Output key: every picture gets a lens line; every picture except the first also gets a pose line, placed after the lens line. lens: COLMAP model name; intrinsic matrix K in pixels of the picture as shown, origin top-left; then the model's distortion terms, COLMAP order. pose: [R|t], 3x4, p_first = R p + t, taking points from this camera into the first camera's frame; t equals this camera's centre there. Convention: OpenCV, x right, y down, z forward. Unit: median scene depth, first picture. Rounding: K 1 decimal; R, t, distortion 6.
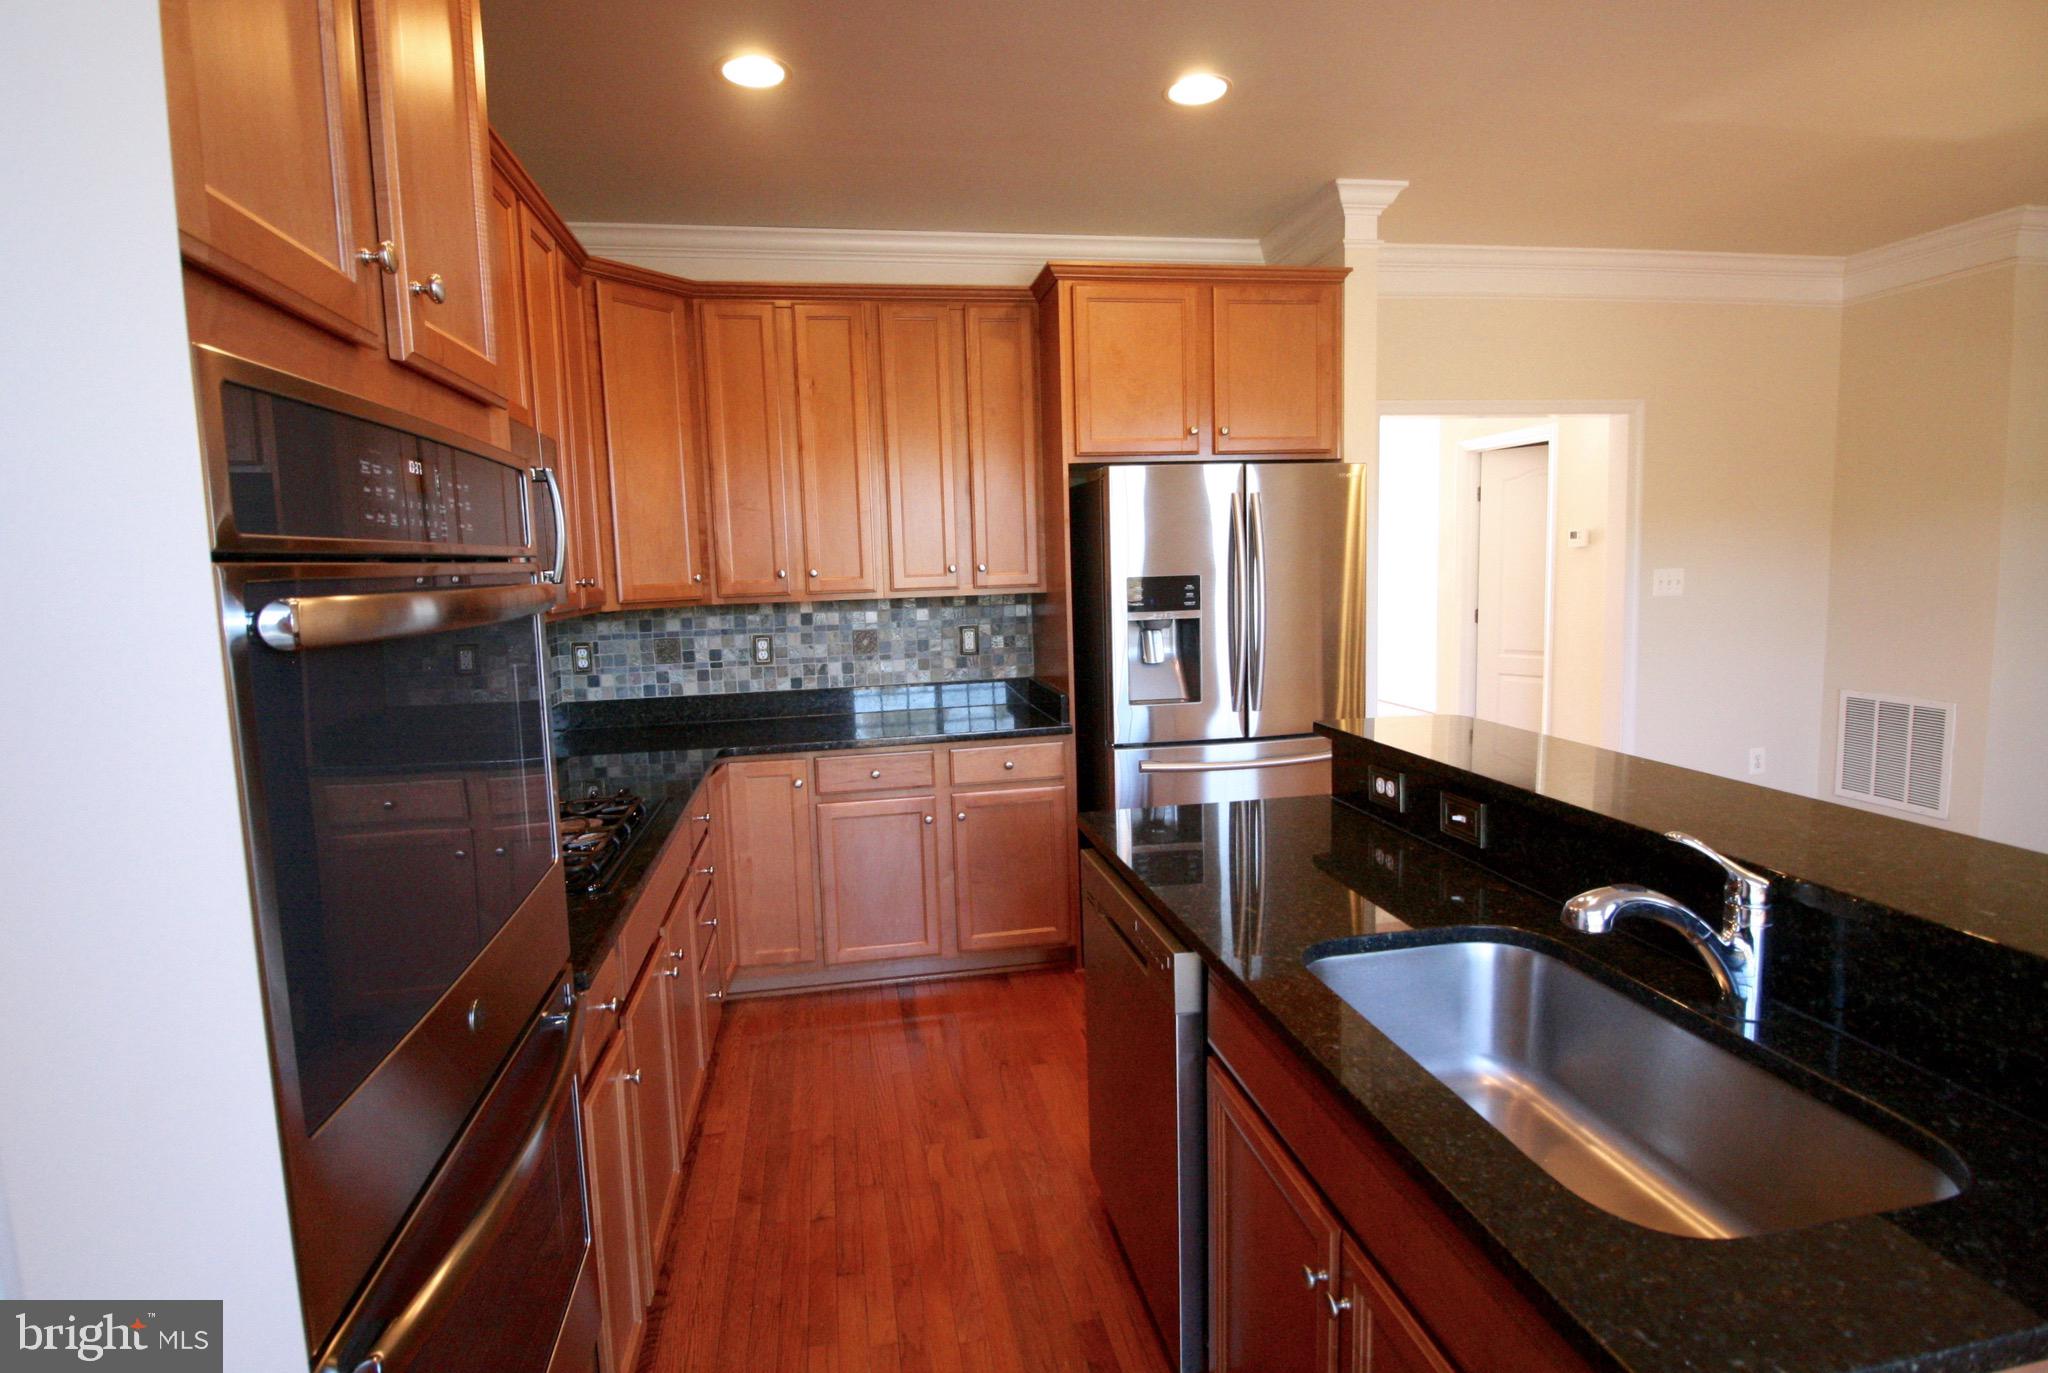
lens RADIAL K [[980.4, 0, 1016.5], [0, 980.4, 662.4], [0, 0, 1]] dist [-0.003693, -0.001975]
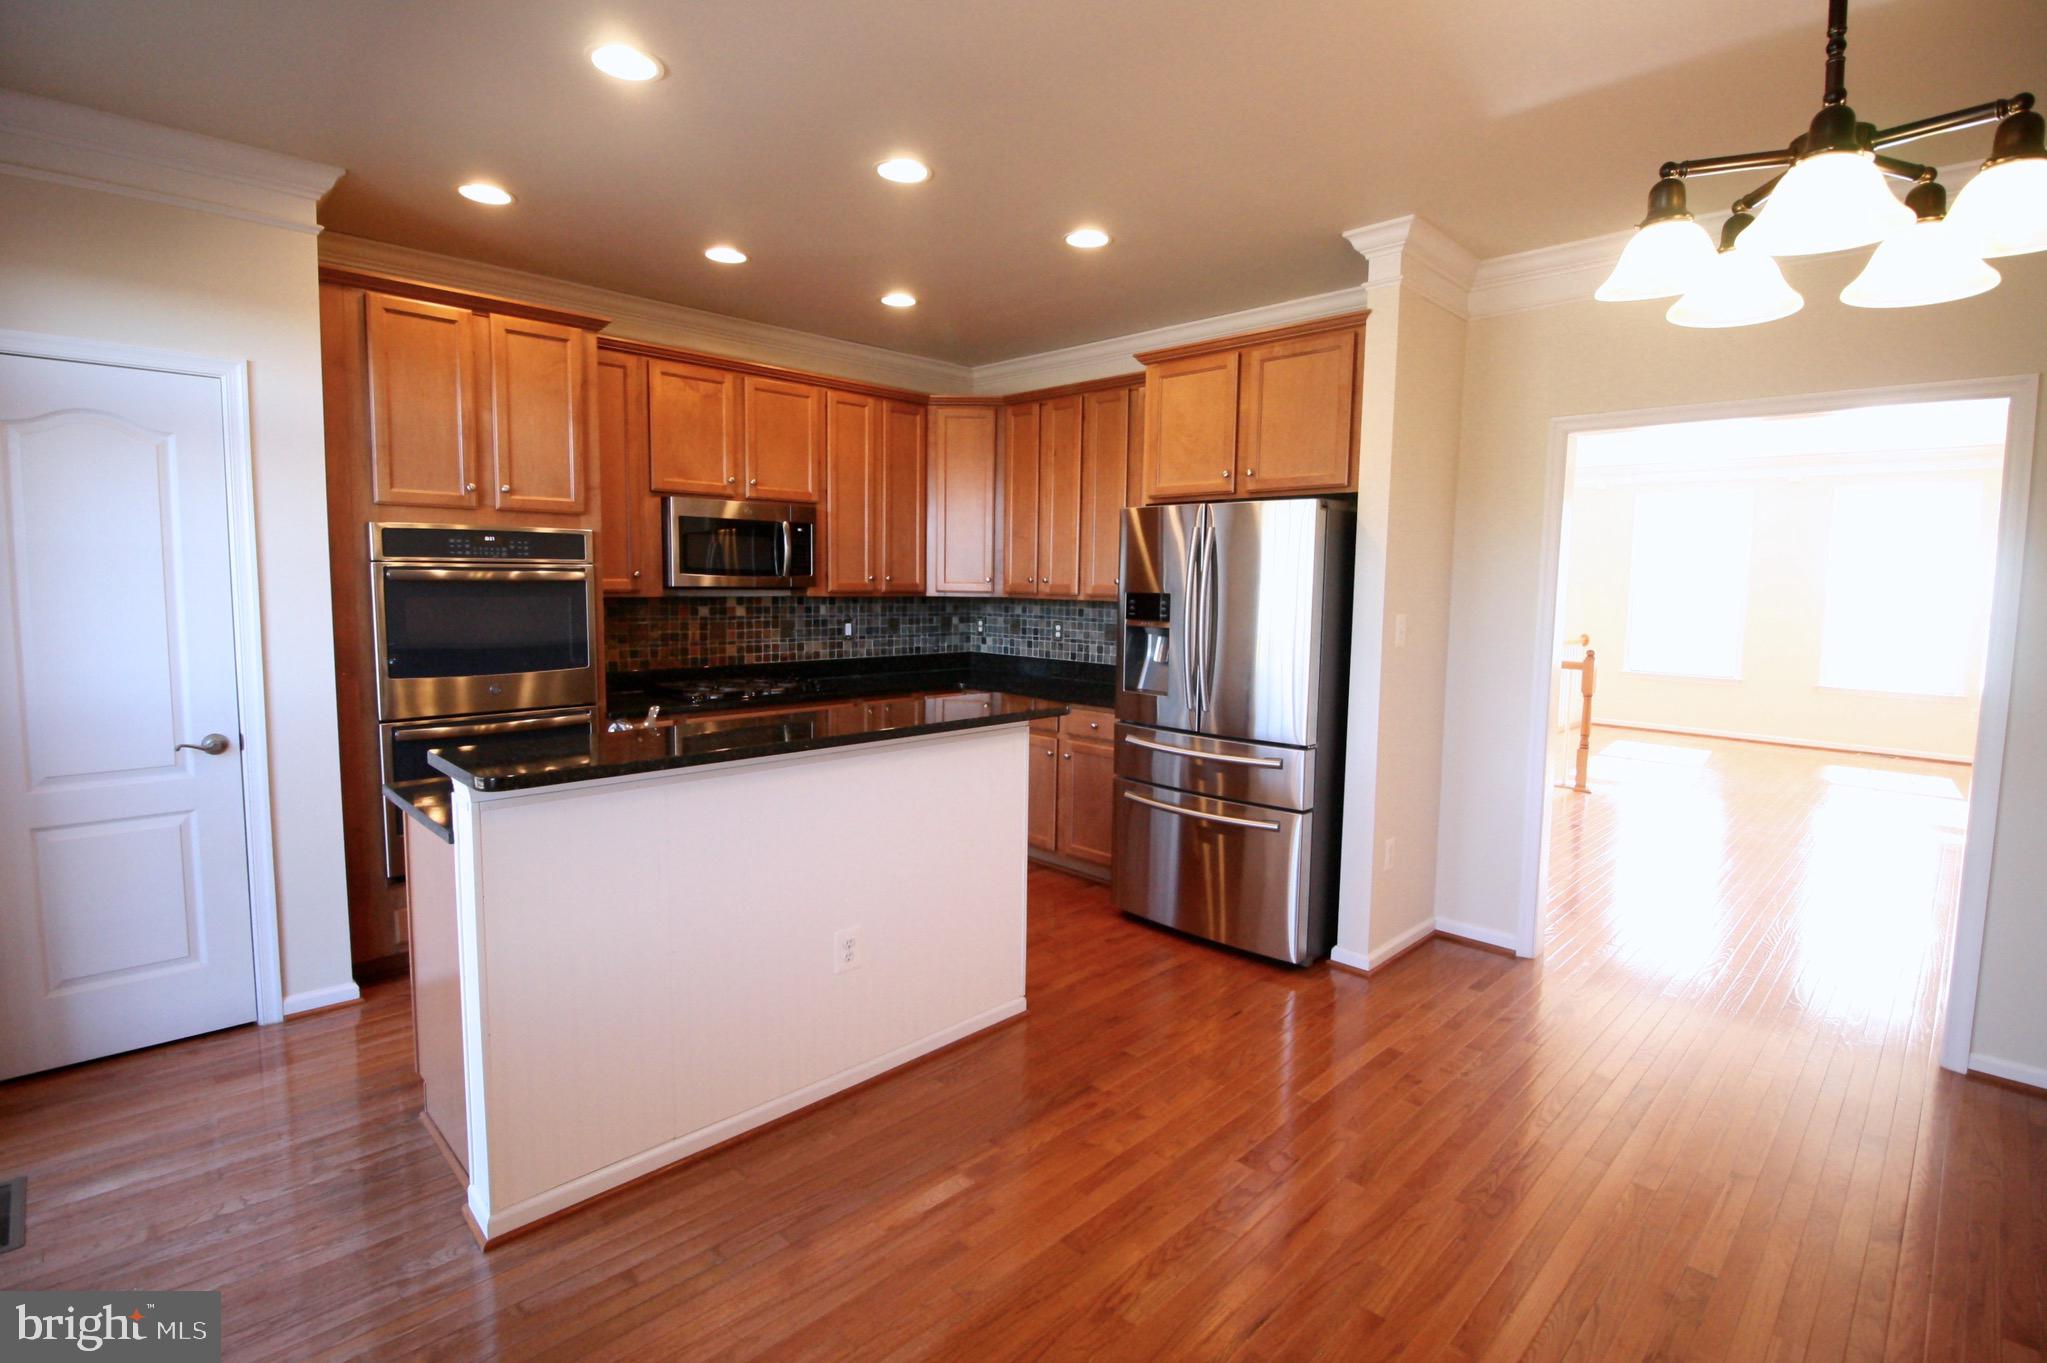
lens RADIAL K [[979.9, 0, 1028.3], [0, 979.9, 662.9], [0, 0, 1]] dist [-0.003693, -0.001975]
pose [[0.576034, 0.110502, -0.809923, 0.827569], [-0.117333, 0.991738, 0.051859, -0.033110], [0.808961, 0.065158, 0.584240, 0.098503]]
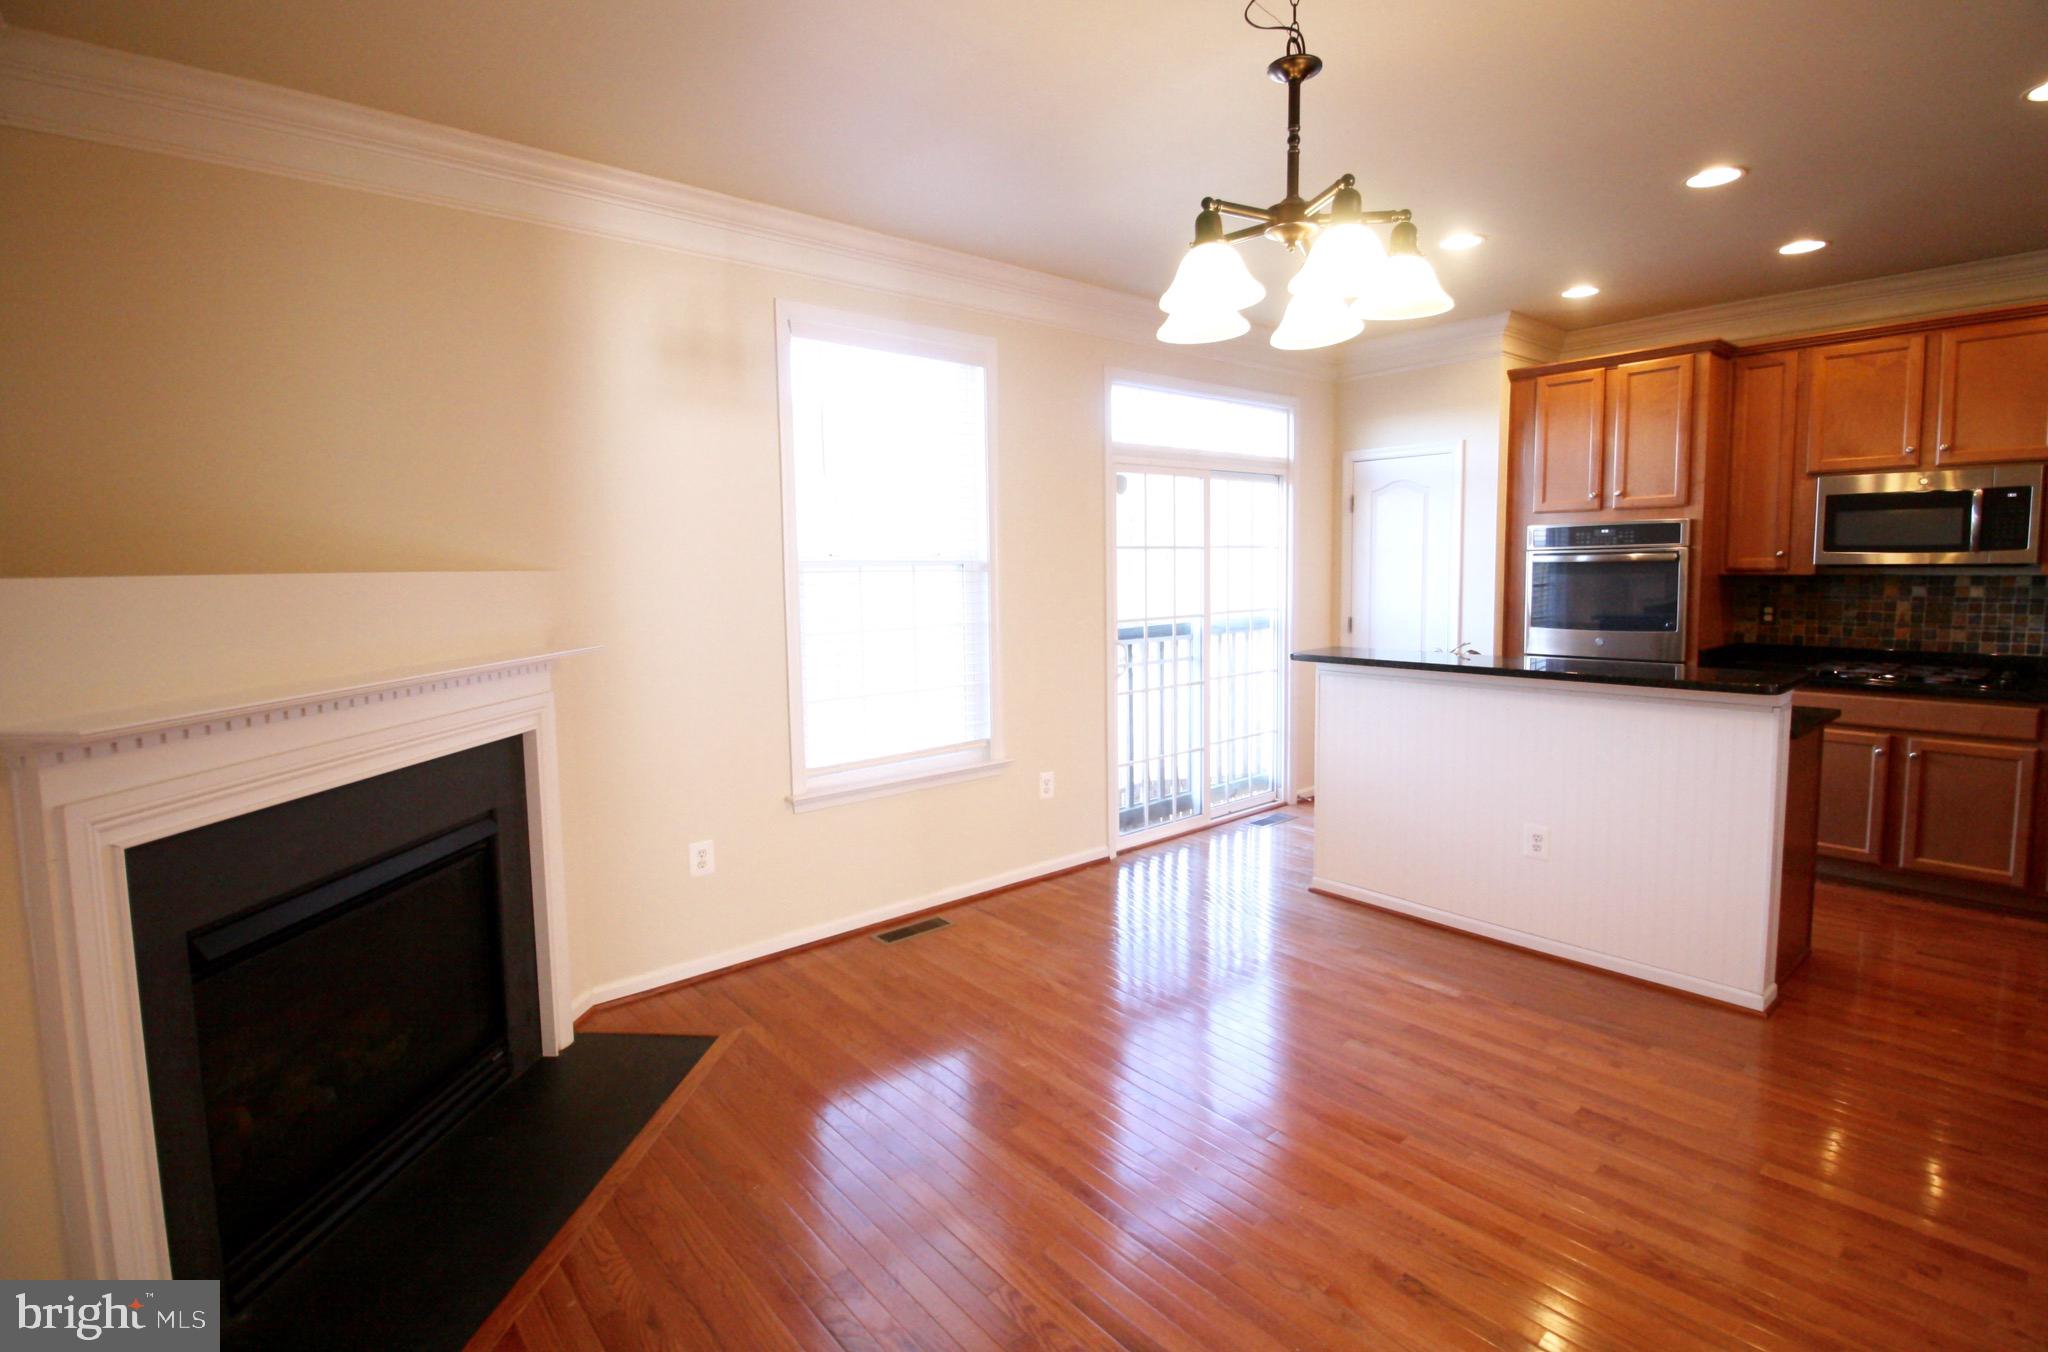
lens RADIAL K [[975.2, 0, 1036.5], [0, 975.2, 648.4], [0, 0, 1]] dist [-0.000505, -0.010867]
pose [[-0.861485, 0.084069, -0.500775, 1.032330], [-0.014527, 0.981715, 0.189799, -0.113136], [0.507575, 0.170784, -0.844512, 0.863302]]
